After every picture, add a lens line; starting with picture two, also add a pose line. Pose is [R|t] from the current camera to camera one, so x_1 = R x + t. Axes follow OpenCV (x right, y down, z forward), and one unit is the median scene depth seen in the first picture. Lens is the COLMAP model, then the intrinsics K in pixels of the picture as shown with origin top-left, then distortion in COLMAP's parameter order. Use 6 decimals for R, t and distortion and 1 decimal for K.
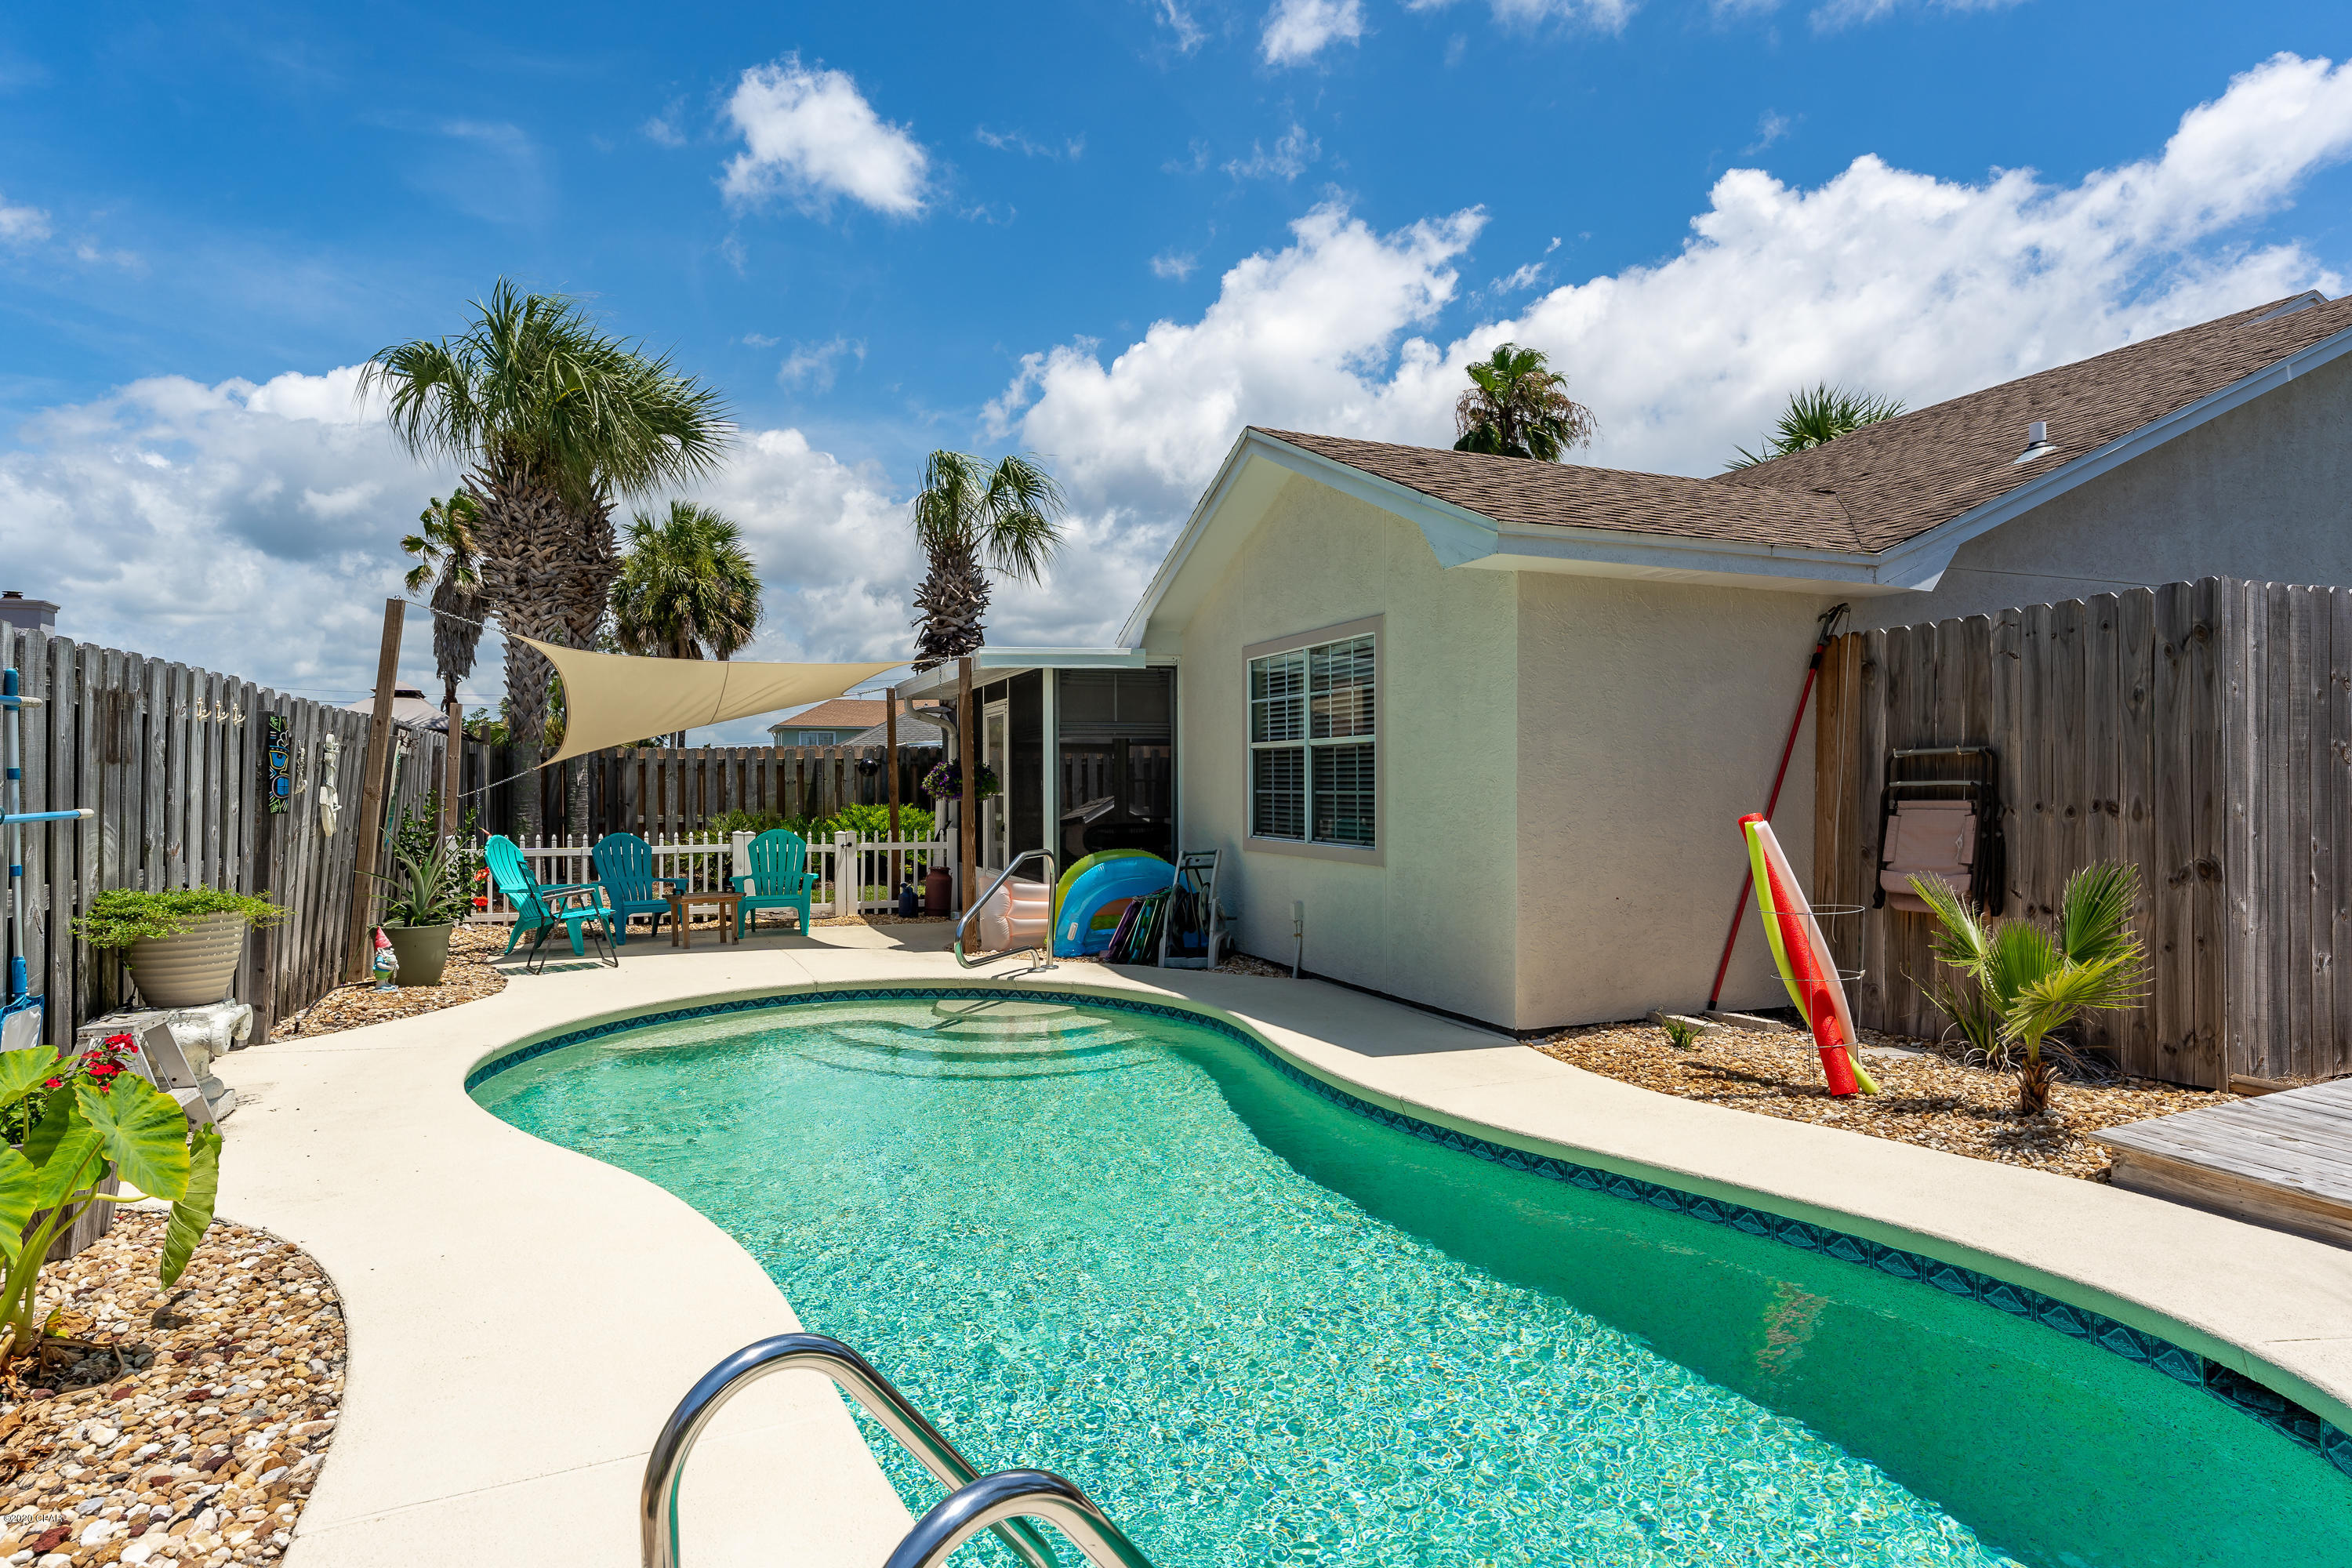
lens RADIAL K [[1302.6, 0, 1182.5], [0, 1302.6, 787.6], [0, 0, 1]] dist [-0.000364, -0.000124]
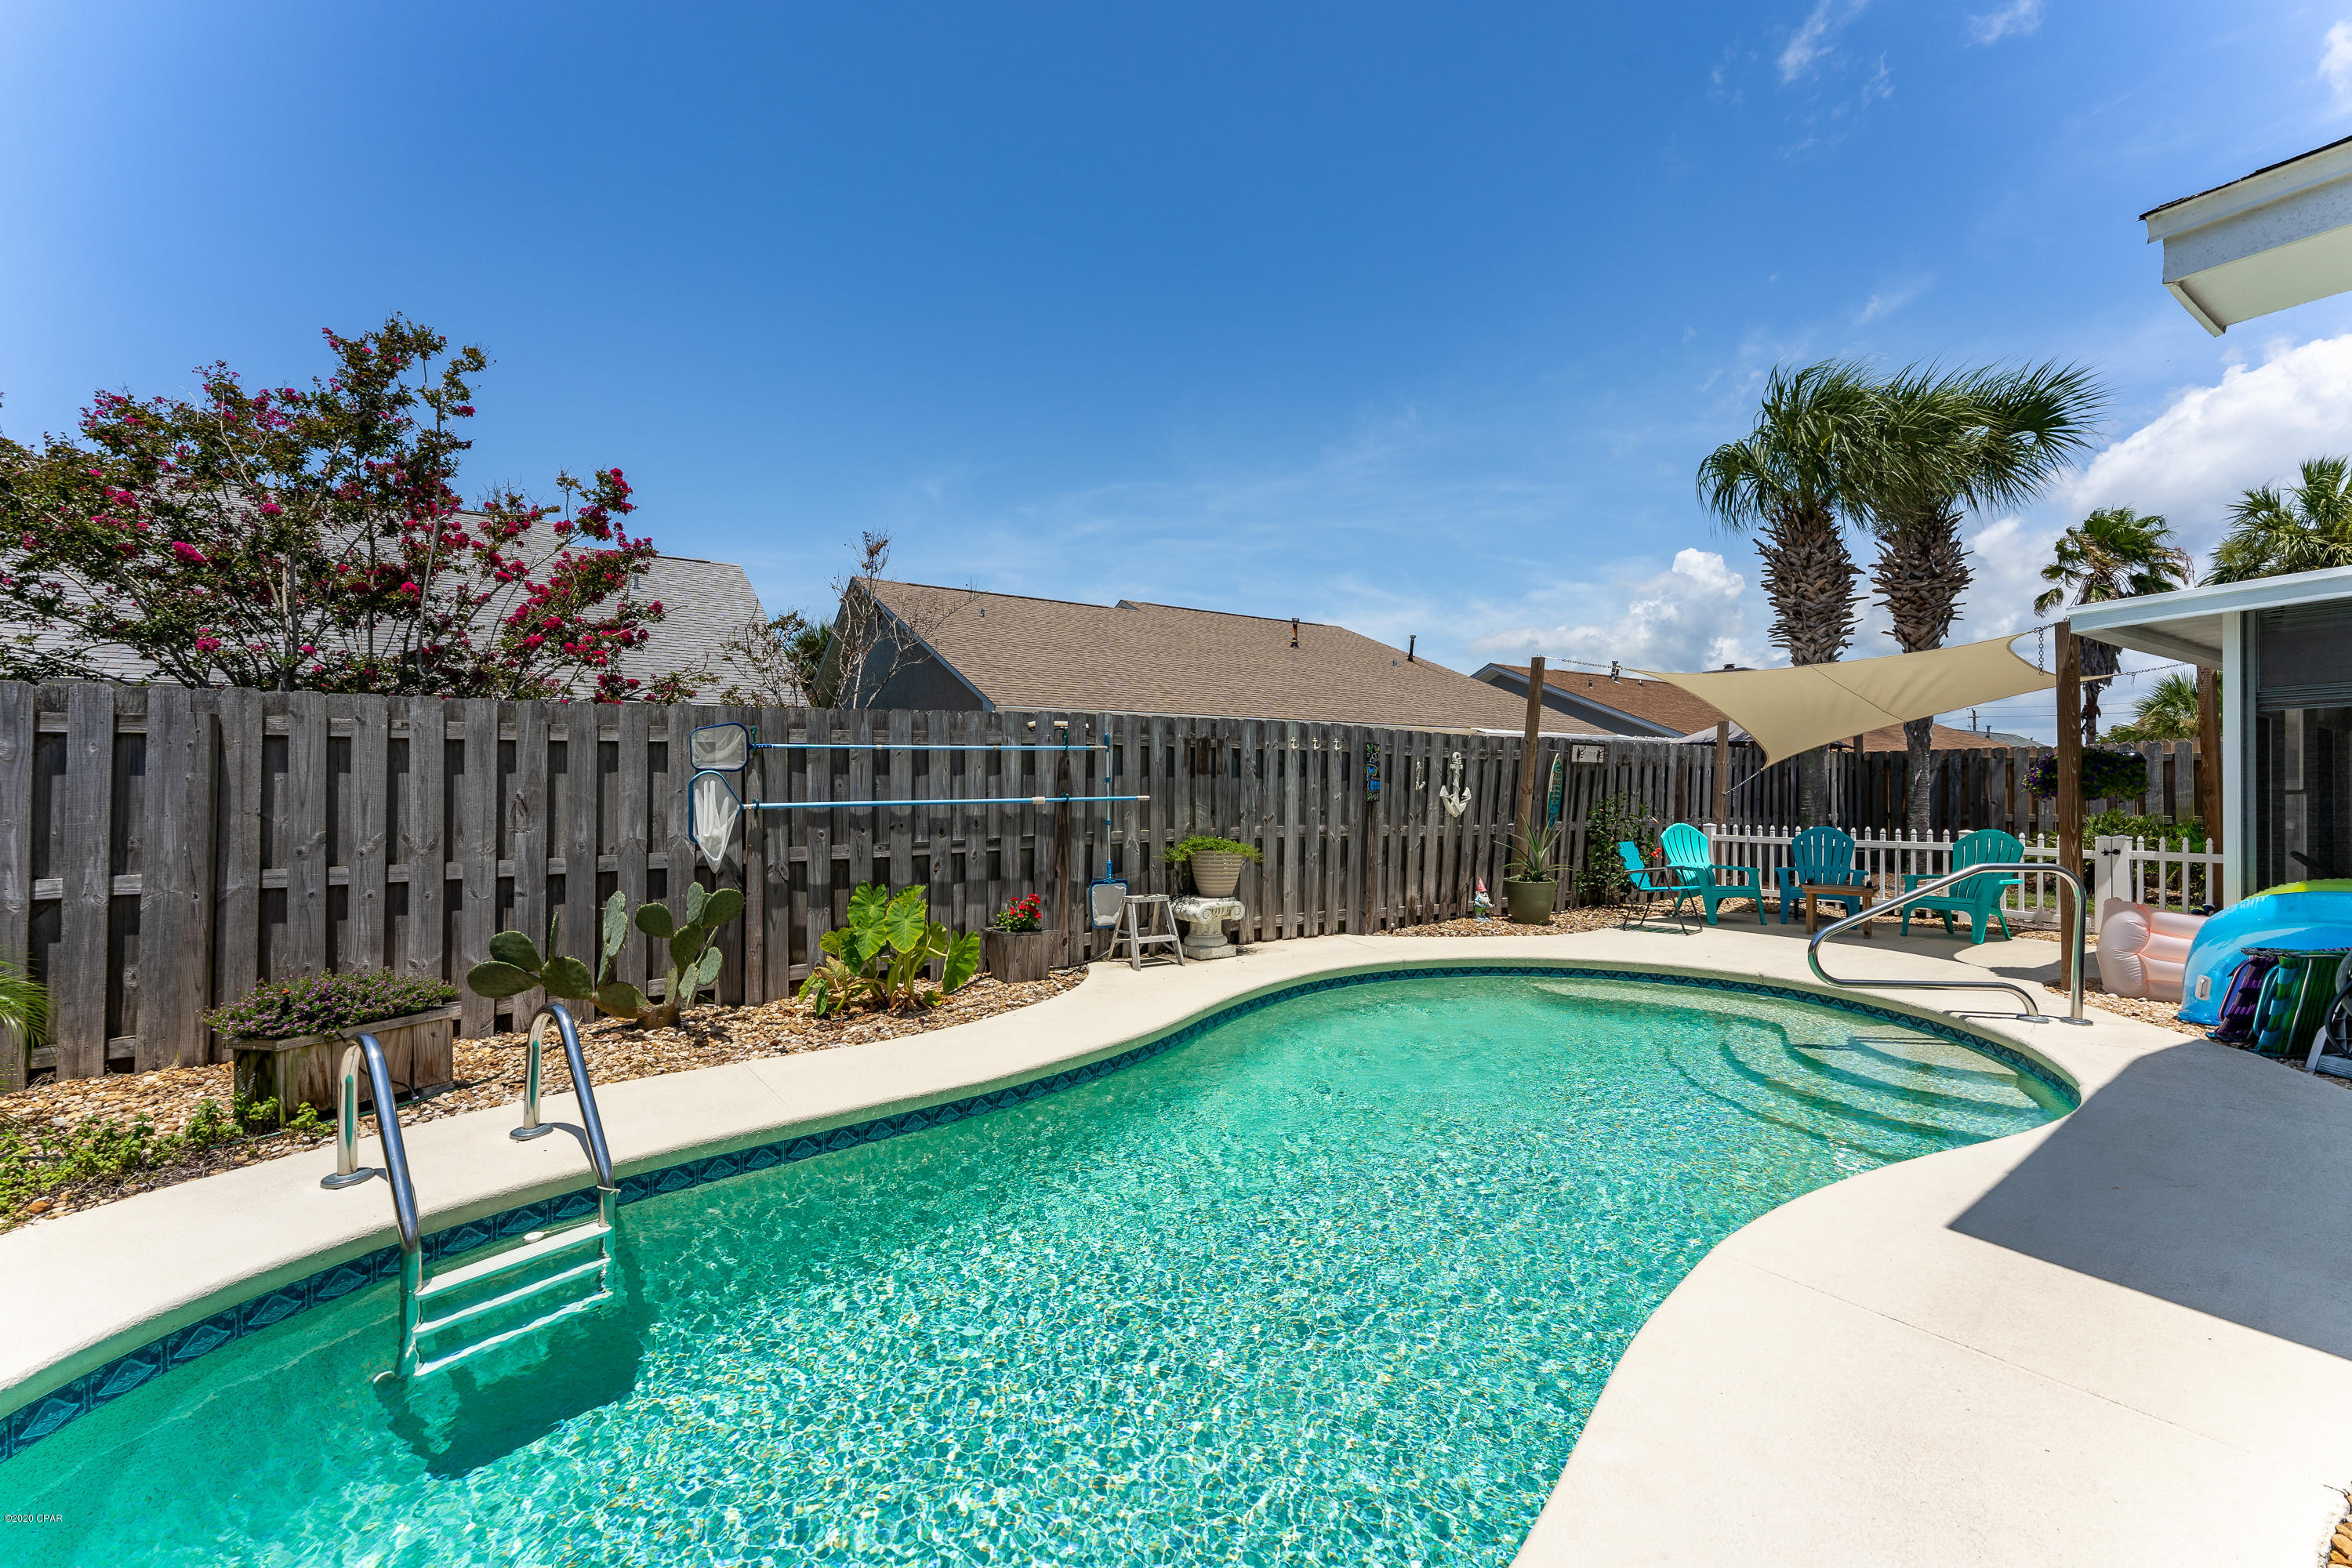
lens RADIAL K [[952.6, 0, 1184.1], [0, 952.6, 781.1], [0, 0, 1]] dist [-0.003868, 0.000263]
pose [[0.143919, -0.010732, -0.989531, 0.320913], [0.000976, 0.999942, -0.010703, 0.004540], [0.989589, 0.000575, 0.143921, 0.367082]]
